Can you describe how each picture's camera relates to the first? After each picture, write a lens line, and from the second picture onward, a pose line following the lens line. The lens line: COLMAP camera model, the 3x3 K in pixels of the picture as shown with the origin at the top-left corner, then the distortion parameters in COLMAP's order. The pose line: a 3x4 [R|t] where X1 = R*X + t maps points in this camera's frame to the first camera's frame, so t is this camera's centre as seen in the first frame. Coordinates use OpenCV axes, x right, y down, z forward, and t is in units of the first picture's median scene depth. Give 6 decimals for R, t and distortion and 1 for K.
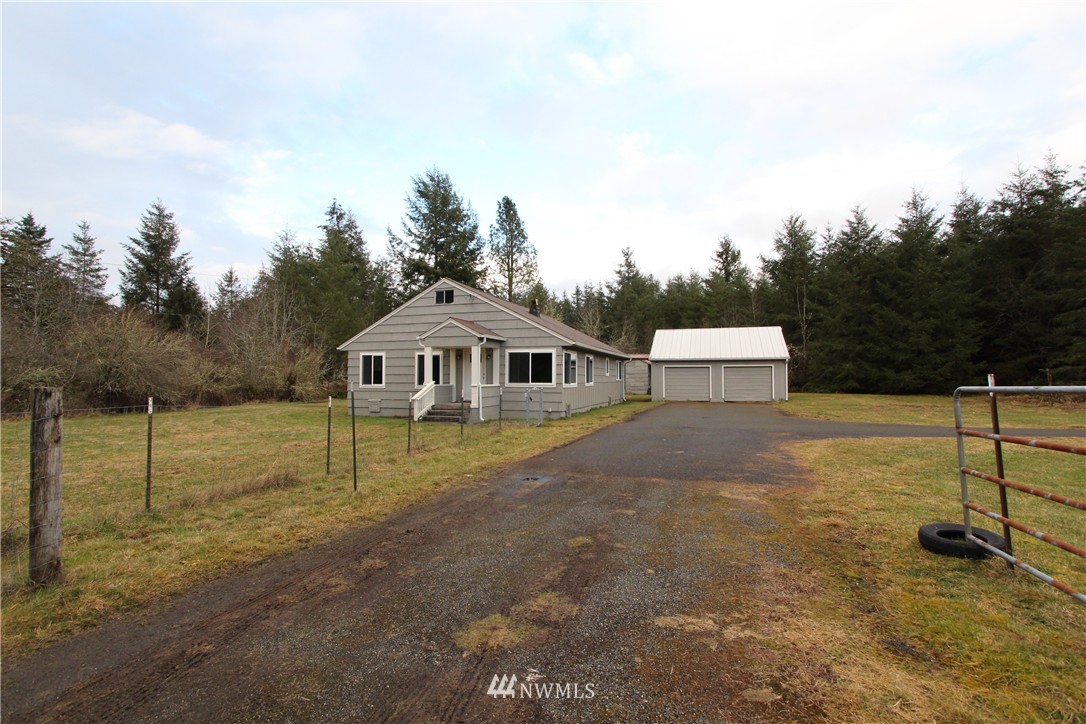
lens RADIAL K [[501.4, 0, 550.1], [0, 501.4, 360.7], [0, 0, 1]] dist [-0.017660, 0.004509]
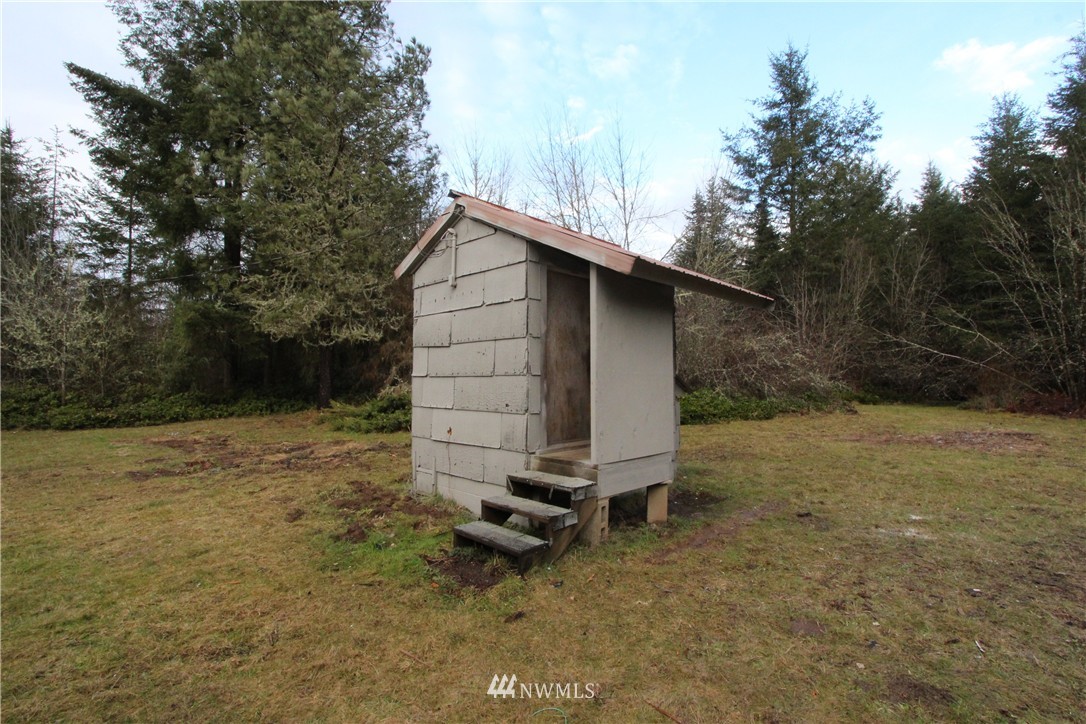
lens RADIAL K [[501.4, 0, 550.1], [0, 501.4, 360.7], [0, 0, 1]] dist [-0.017660, 0.004509]
pose [[0.896225, -0.020065, -0.443145, 0.303938], [0.013946, 0.999757, -0.017064, 0.040905], [0.443380, 0.009113, 0.896288, 1.119877]]
